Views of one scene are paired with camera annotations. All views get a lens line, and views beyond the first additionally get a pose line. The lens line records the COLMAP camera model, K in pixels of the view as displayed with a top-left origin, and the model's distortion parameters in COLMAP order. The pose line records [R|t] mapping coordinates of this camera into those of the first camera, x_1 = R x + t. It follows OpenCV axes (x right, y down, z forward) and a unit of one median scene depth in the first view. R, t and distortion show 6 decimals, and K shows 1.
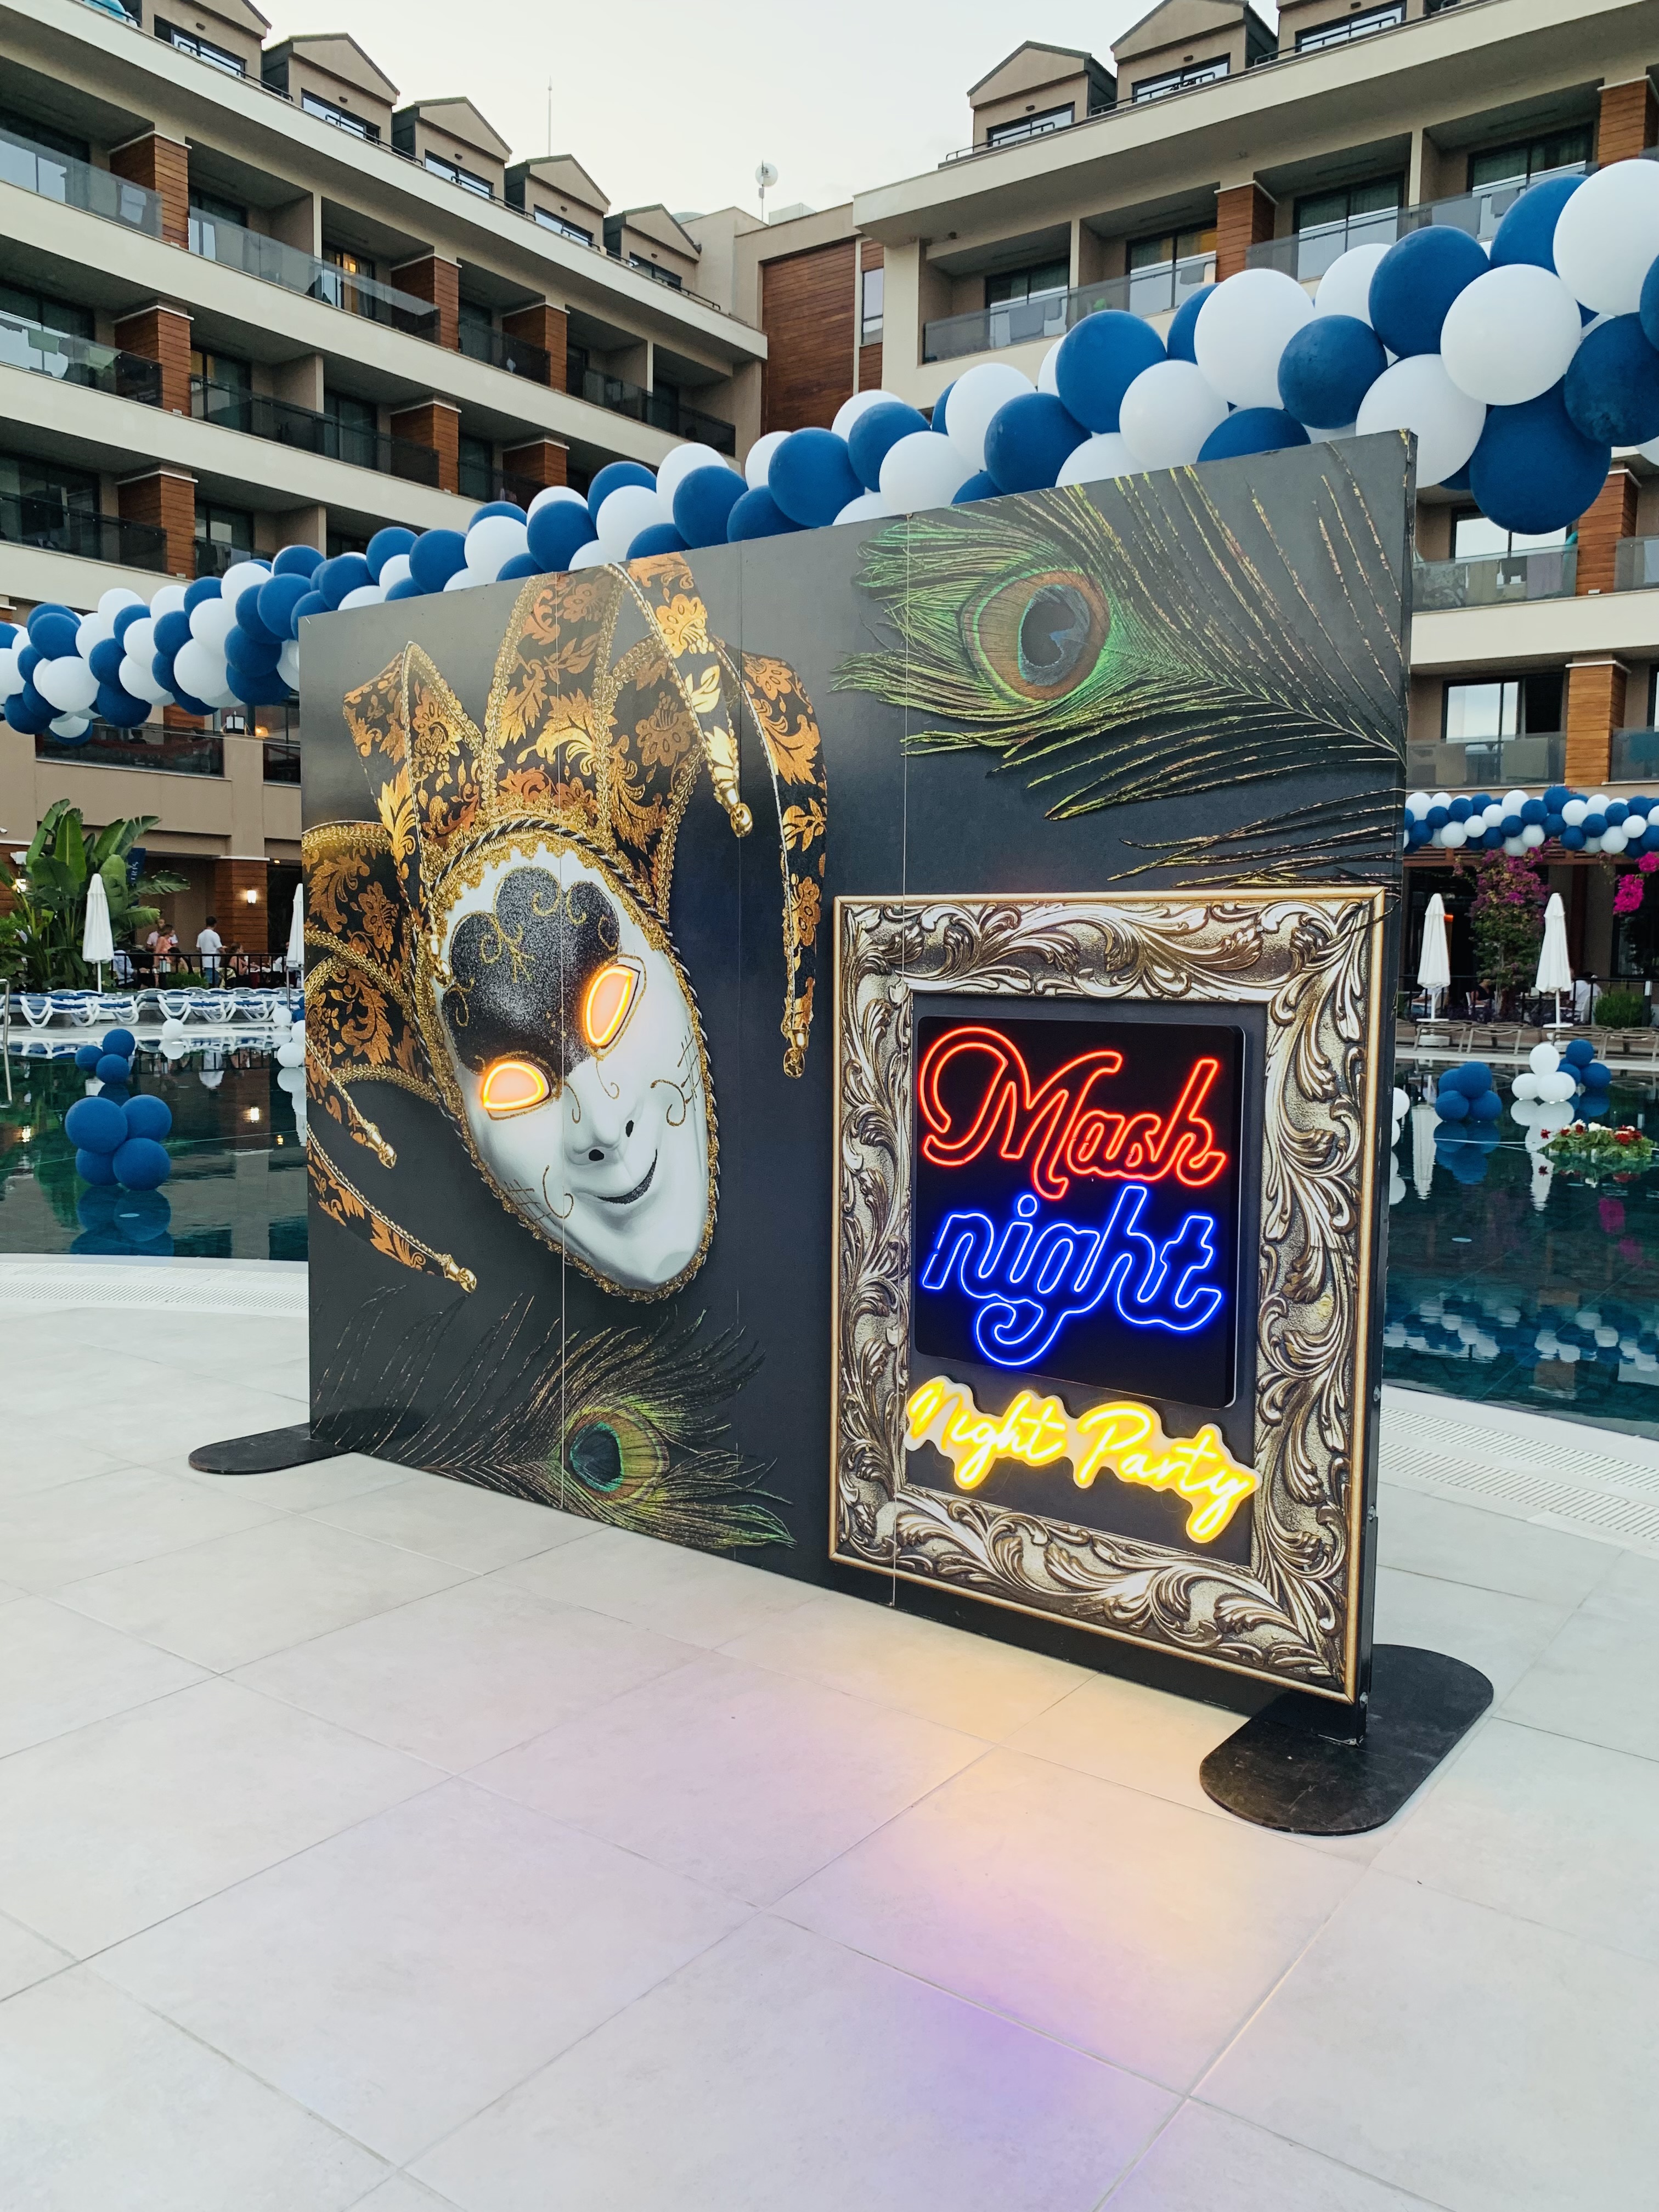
lens RADIAL K [[1717.1, 0, 829.5], [0, 1717.1, 1106.0], [0, 0, 1]] dist [0.104975, -0.167885]
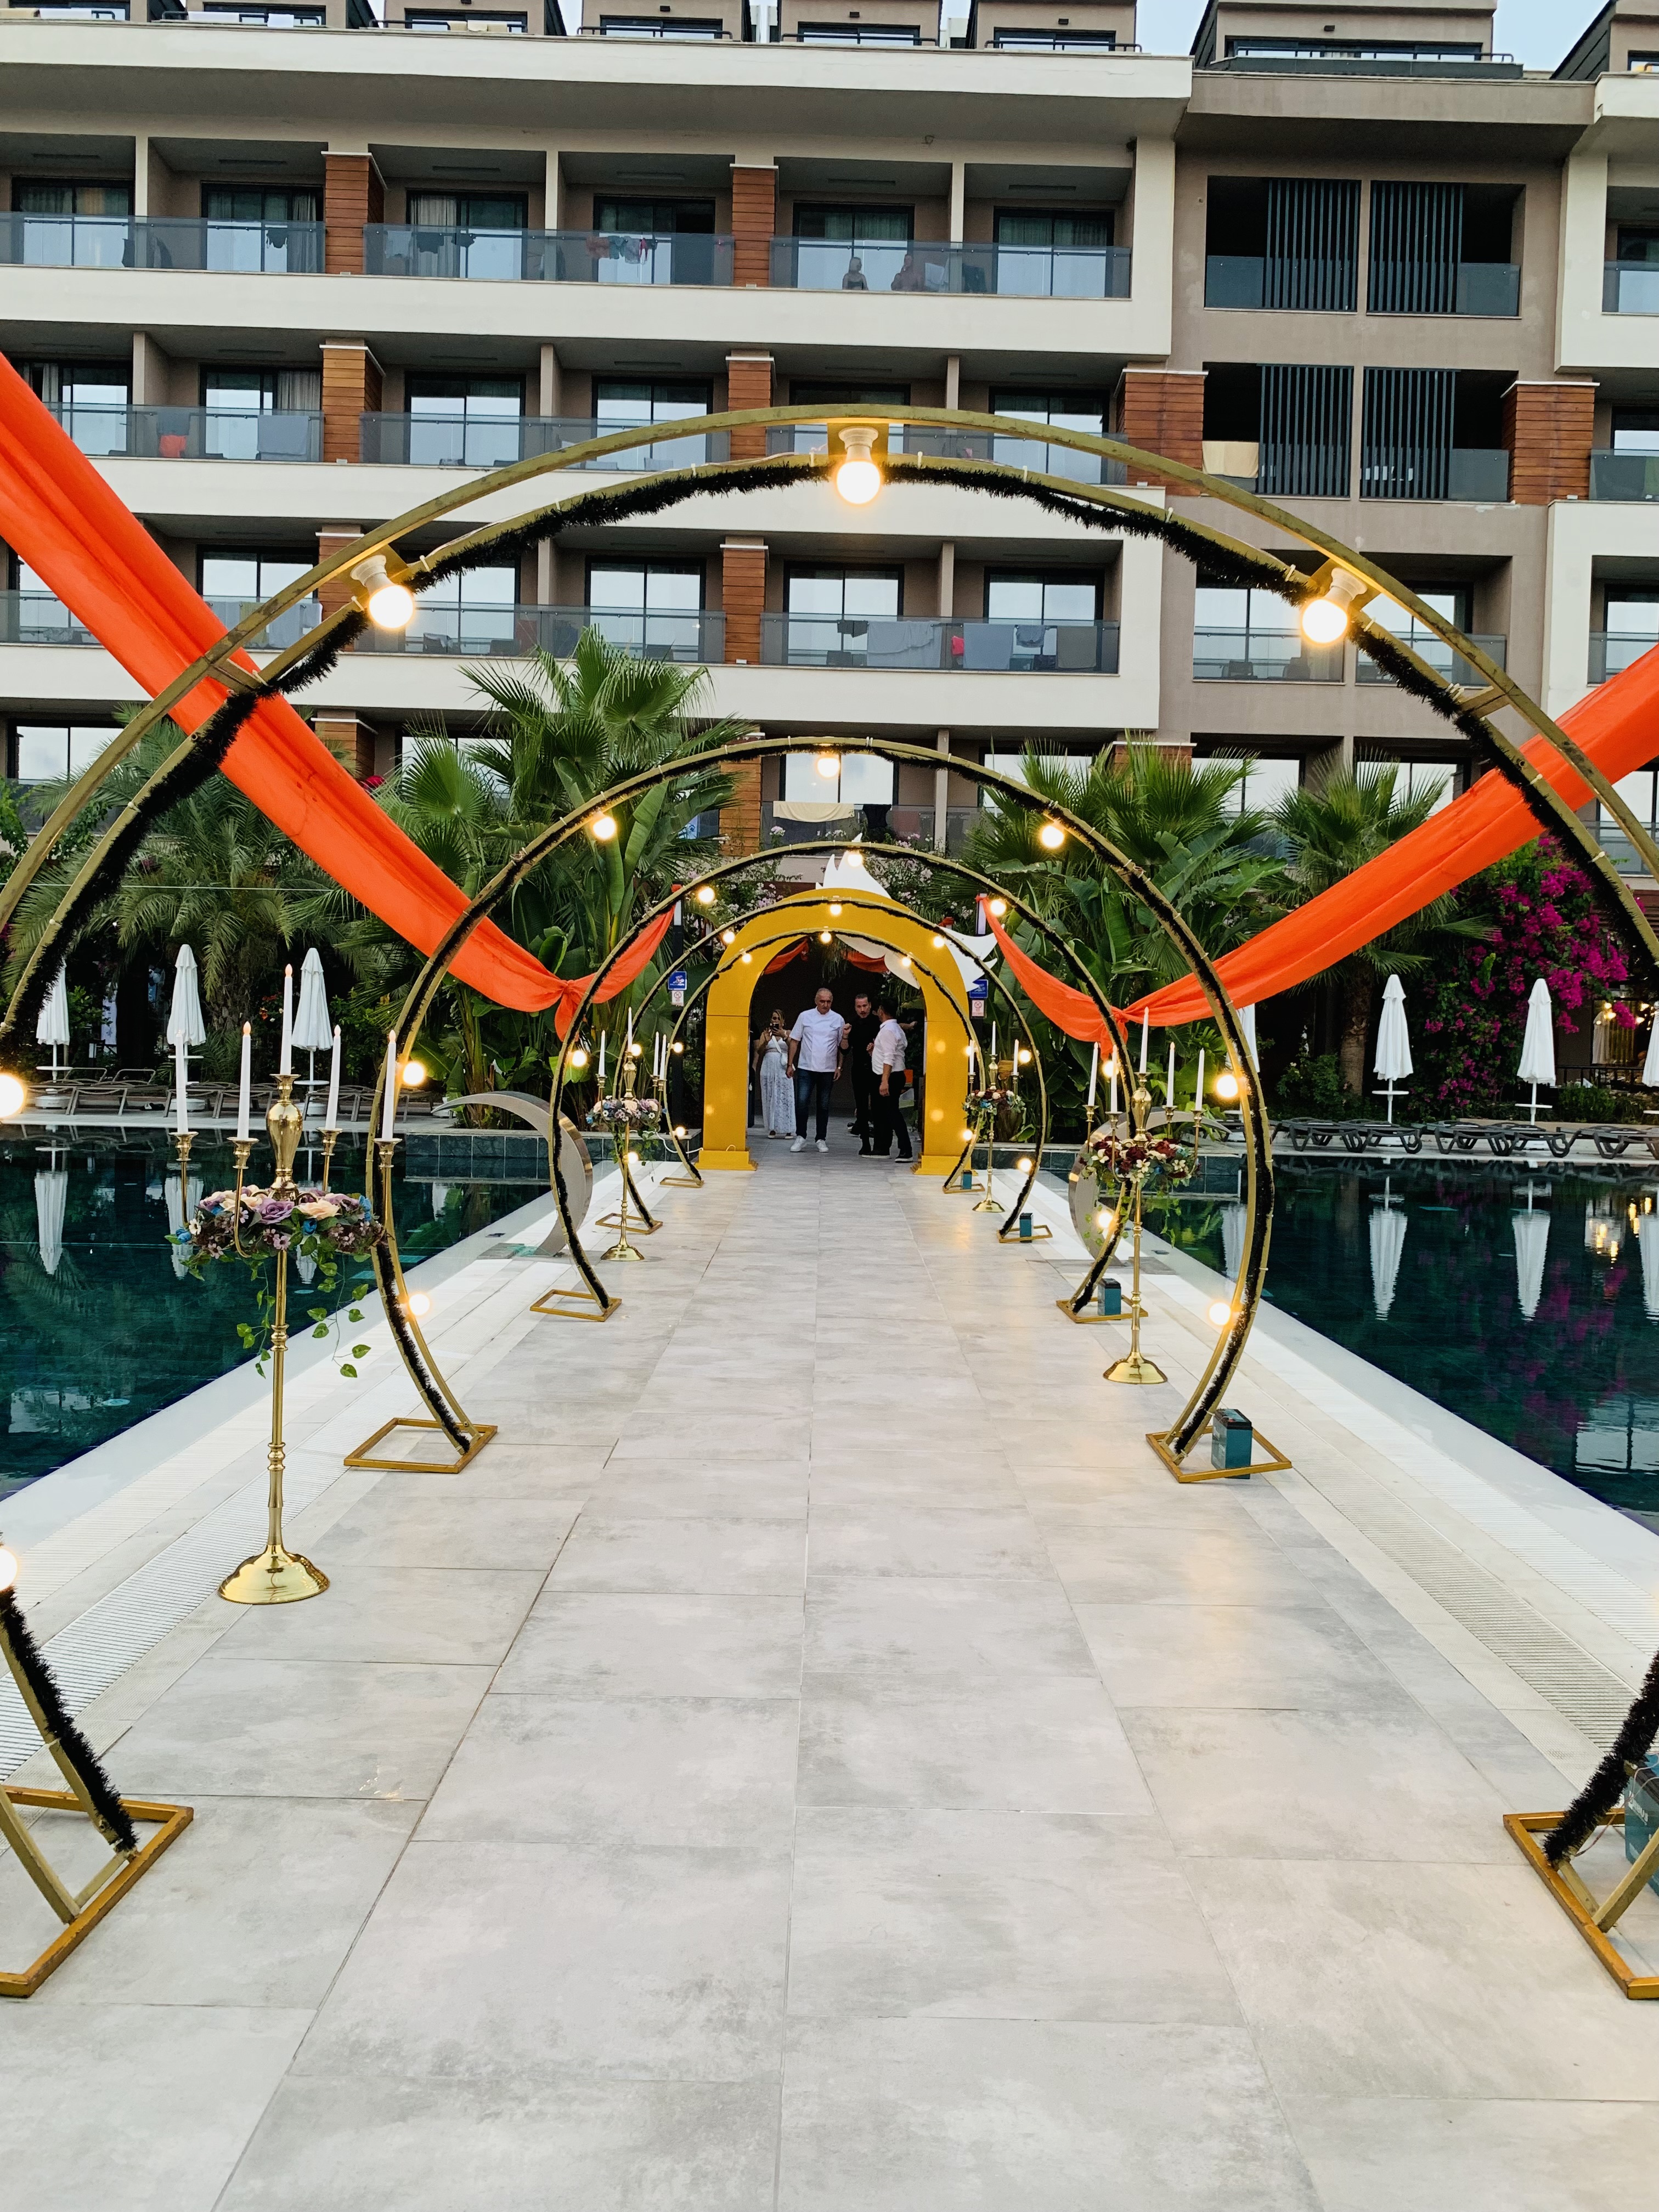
lens RADIAL K [[1814.1, 0, 829.5], [0, 1814.1, 1106.0], [0, 0, 1]] dist [-0.006230, -0.007771]
pose [[0.767785, -0.032314, 0.639892, -1.699142], [0.052088, 0.998570, -0.012071, -0.196613], [-0.638587, 0.042599, 0.768370, 1.467588]]
